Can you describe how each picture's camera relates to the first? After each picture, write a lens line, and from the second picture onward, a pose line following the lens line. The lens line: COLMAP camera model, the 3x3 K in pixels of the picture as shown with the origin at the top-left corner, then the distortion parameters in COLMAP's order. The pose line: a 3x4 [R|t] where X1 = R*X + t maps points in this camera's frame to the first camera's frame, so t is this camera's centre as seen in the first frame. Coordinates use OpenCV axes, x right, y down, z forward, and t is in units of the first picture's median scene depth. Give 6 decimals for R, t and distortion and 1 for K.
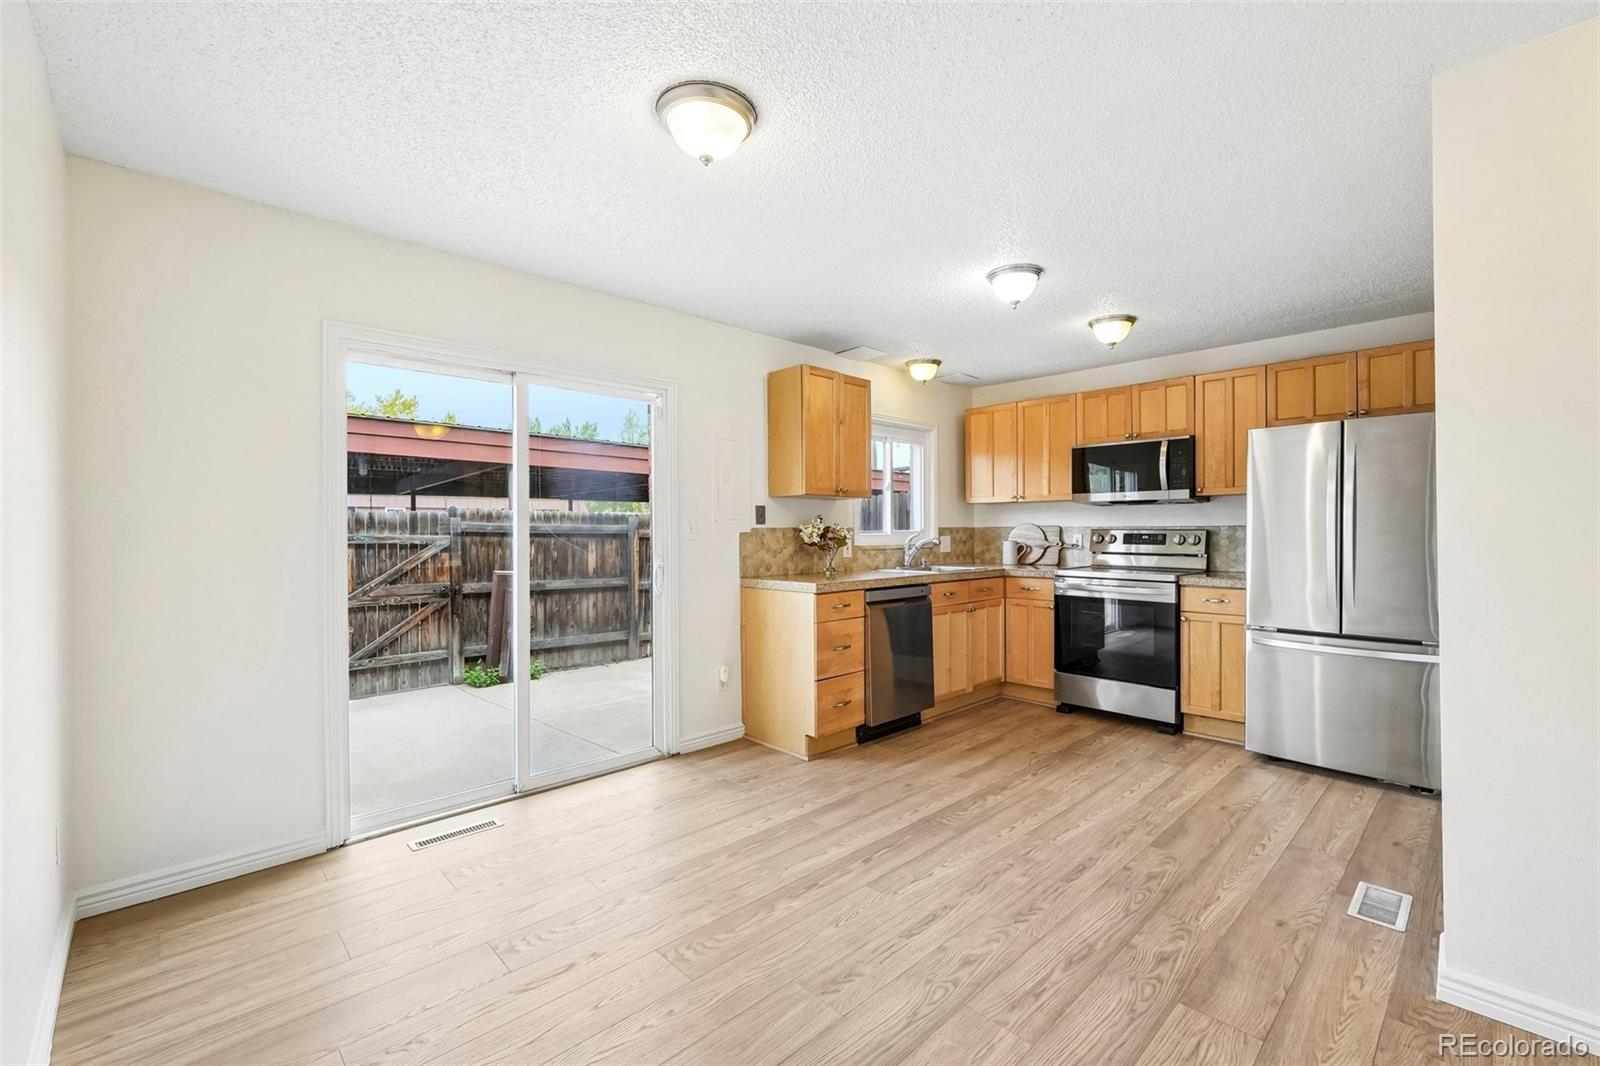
lens RADIAL K [[677.9, 0, 805.0], [0, 677.9, 534.1], [0, 0, 1]] dist [-0.006265, 0.005143]
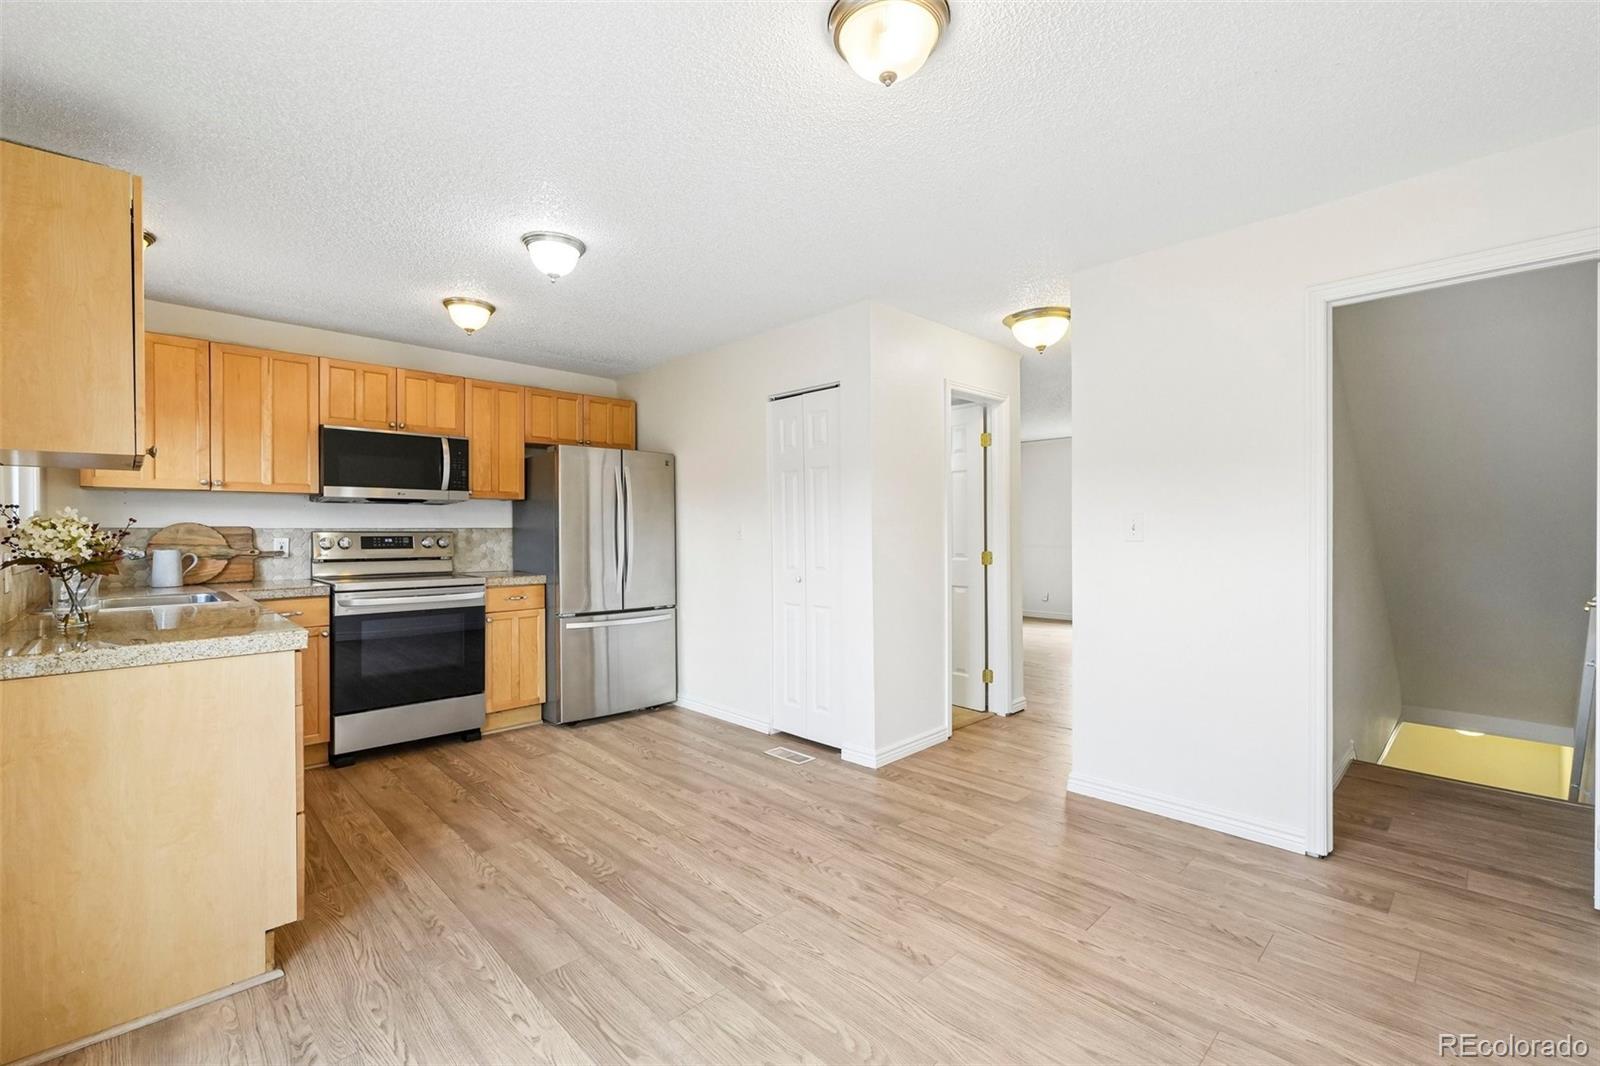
lens RADIAL K [[686.4, 0, 807.6], [0, 686.4, 529.6], [0, 0, 1]] dist [-0.002849, 0.000290]
pose [[-0.011739, 0.004261, 0.999922, -0.411787], [0.007908, 0.999960, -0.004169, -0.001447], [-0.999900, 0.007859, -0.011772, 0.469459]]
